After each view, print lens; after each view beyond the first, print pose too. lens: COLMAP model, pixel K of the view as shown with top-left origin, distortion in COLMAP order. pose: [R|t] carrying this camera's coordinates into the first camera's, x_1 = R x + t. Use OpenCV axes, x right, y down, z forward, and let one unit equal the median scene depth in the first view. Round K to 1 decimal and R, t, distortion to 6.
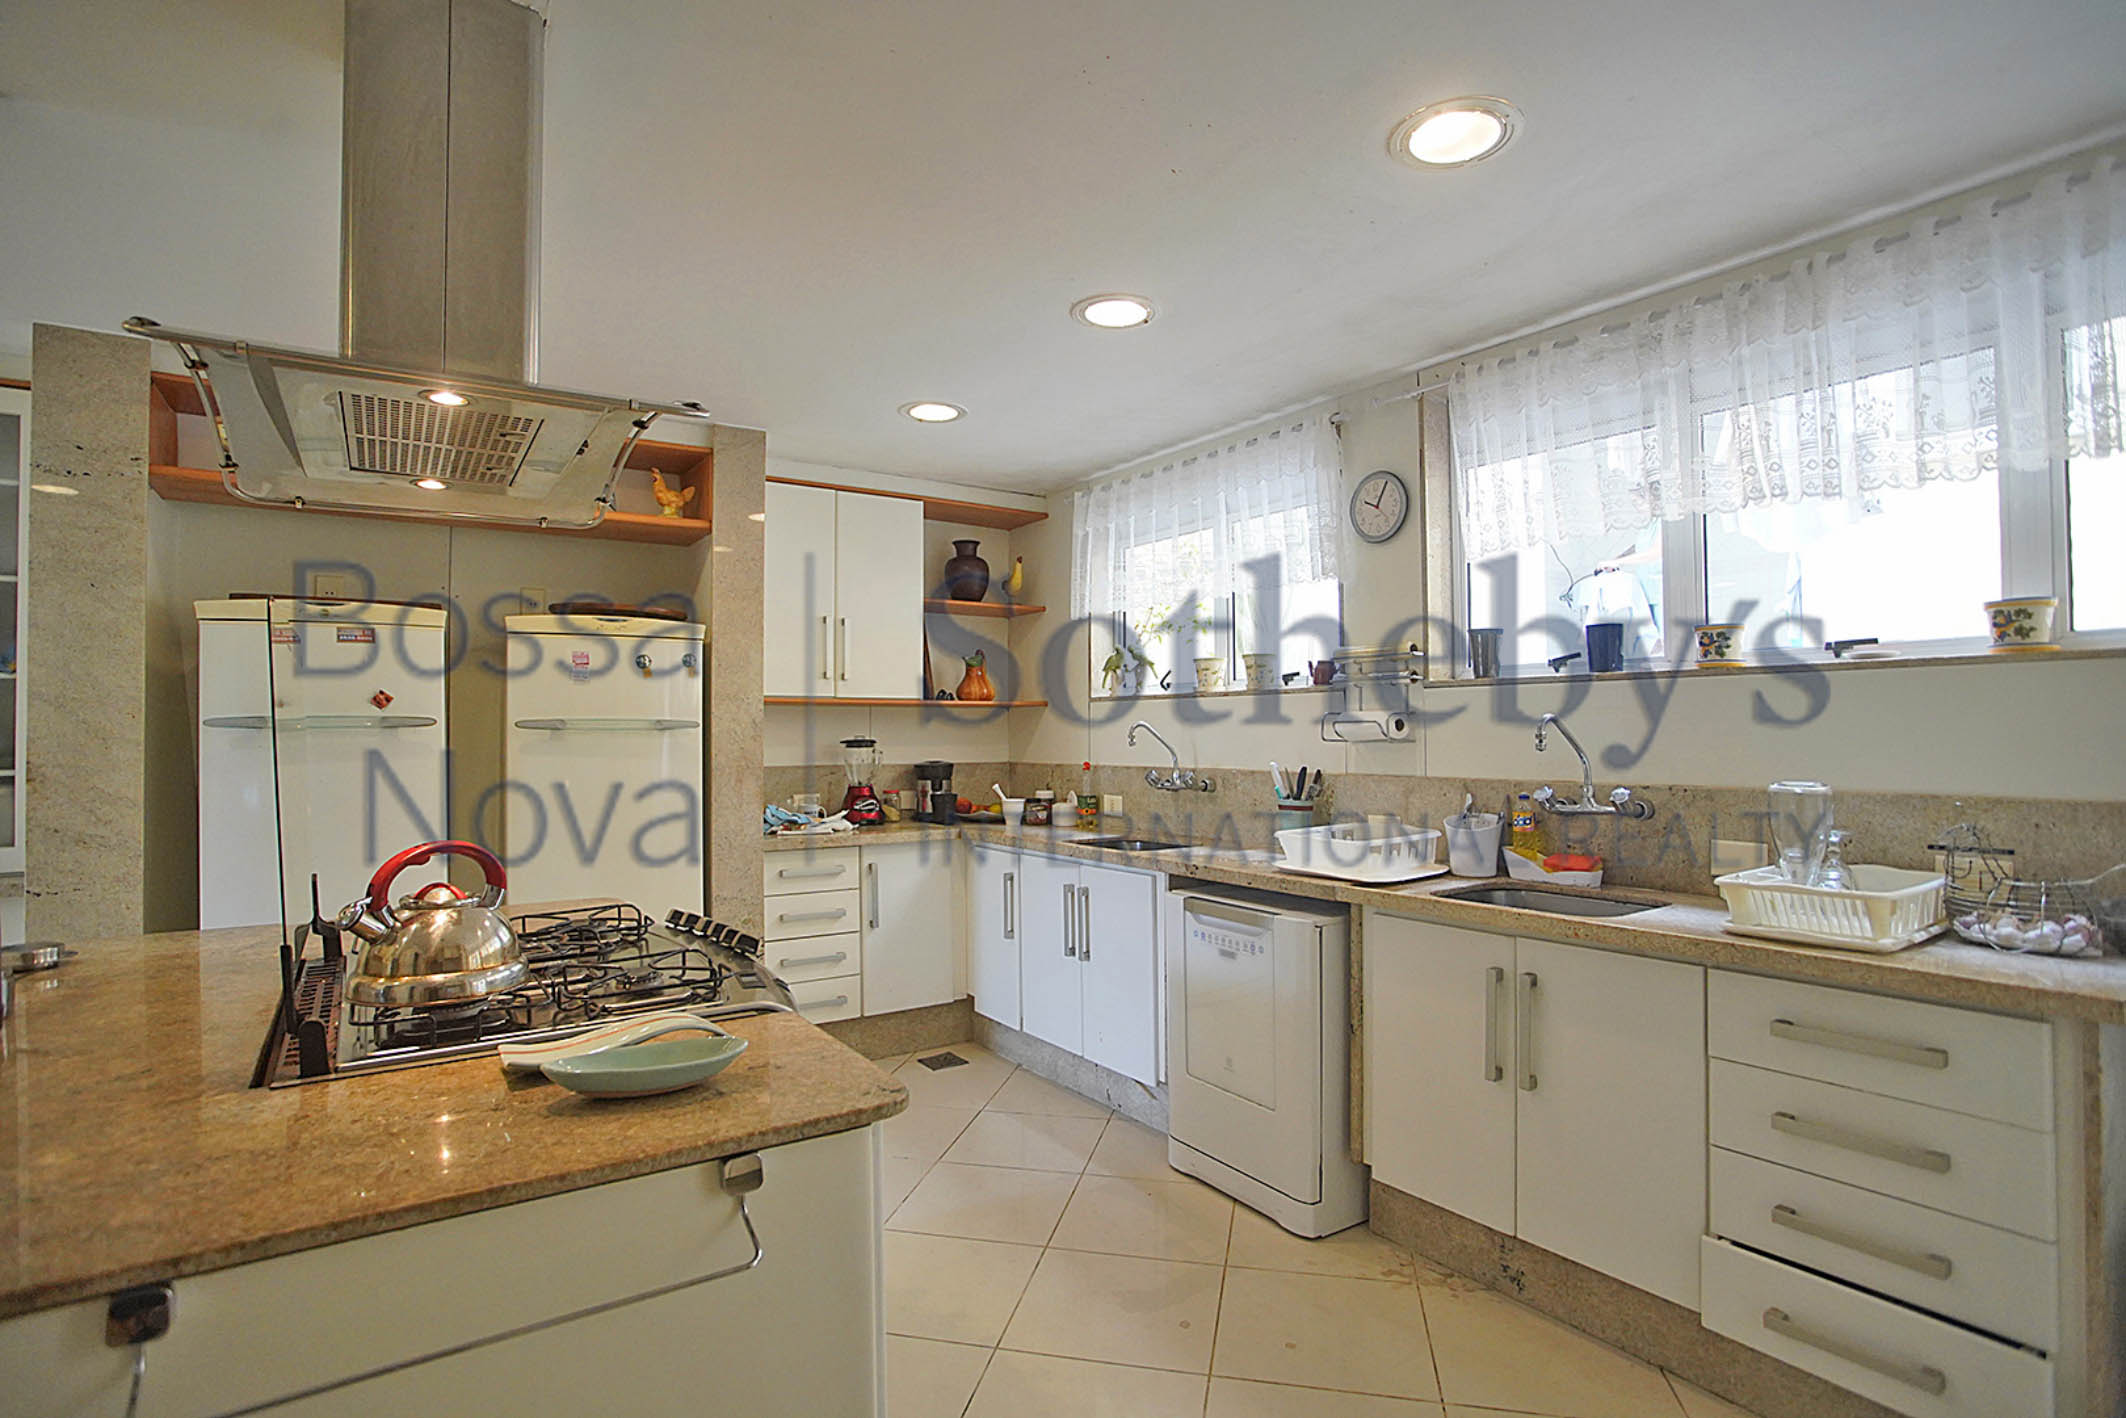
lens RADIAL K [[1056.3, 0, 1057.5], [0, 1056.3, 718.5], [0, 0, 1]] dist [-0.004558, -0.000337]
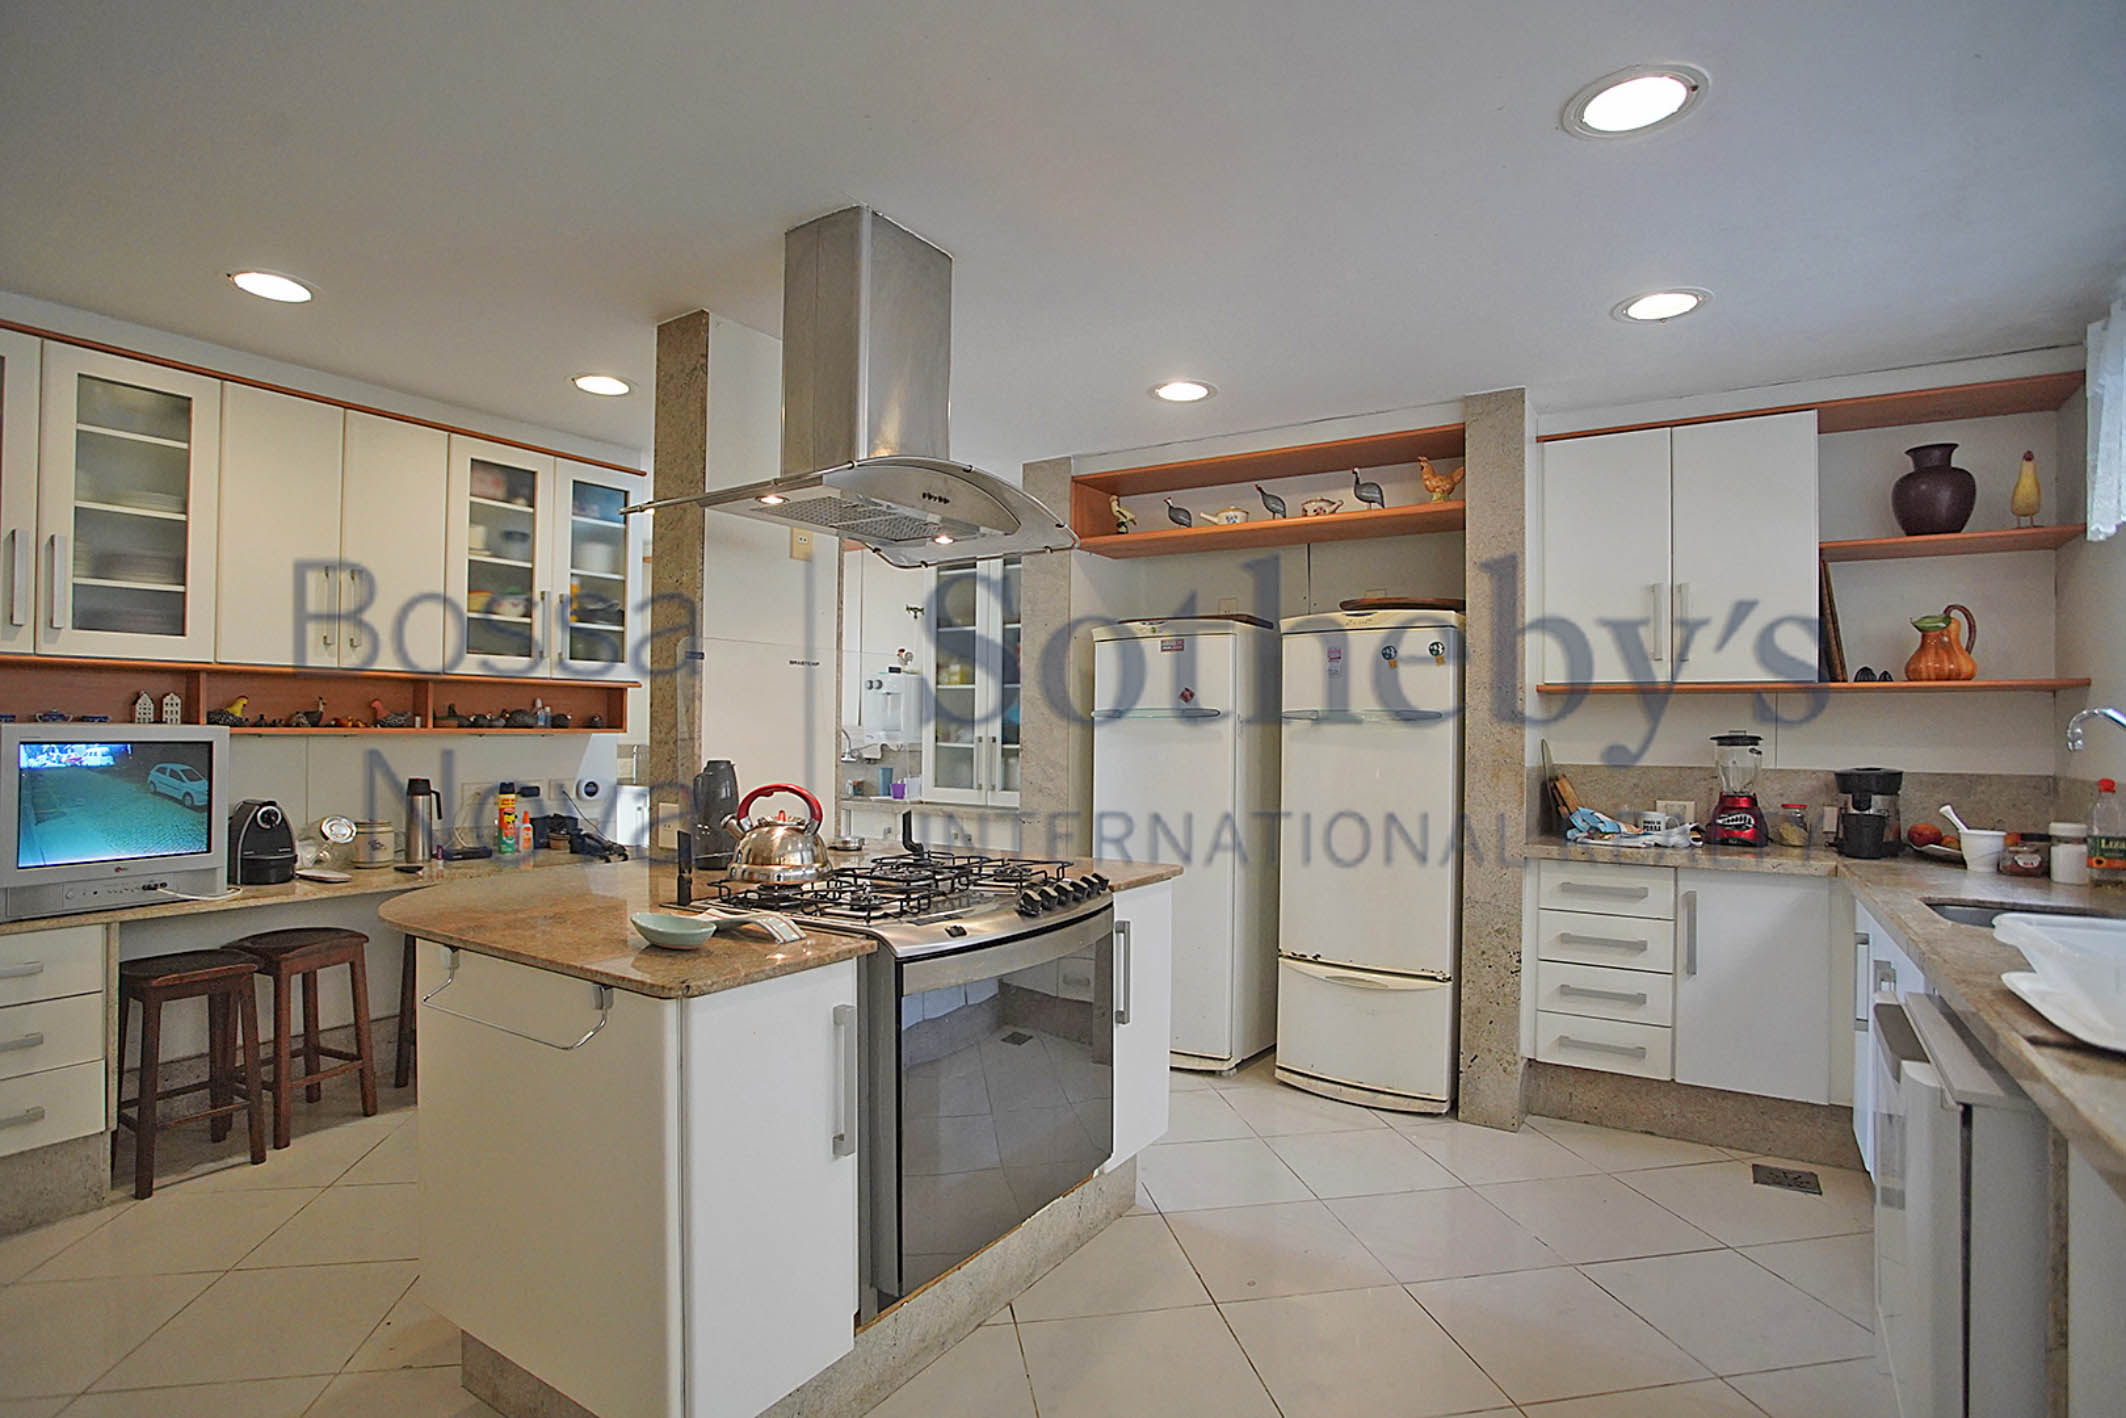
lens RADIAL K [[1056.3, 0, 1058.2], [0, 1056.3, 709.9], [0, 0, 1]] dist [-0.004558, -0.000337]
pose [[0.423983, -0.004598, -0.905658, 0.309059], [0.000742, 0.999989, -0.004730, 0.004571], [0.905670, 0.001334, 0.423982, 0.218649]]
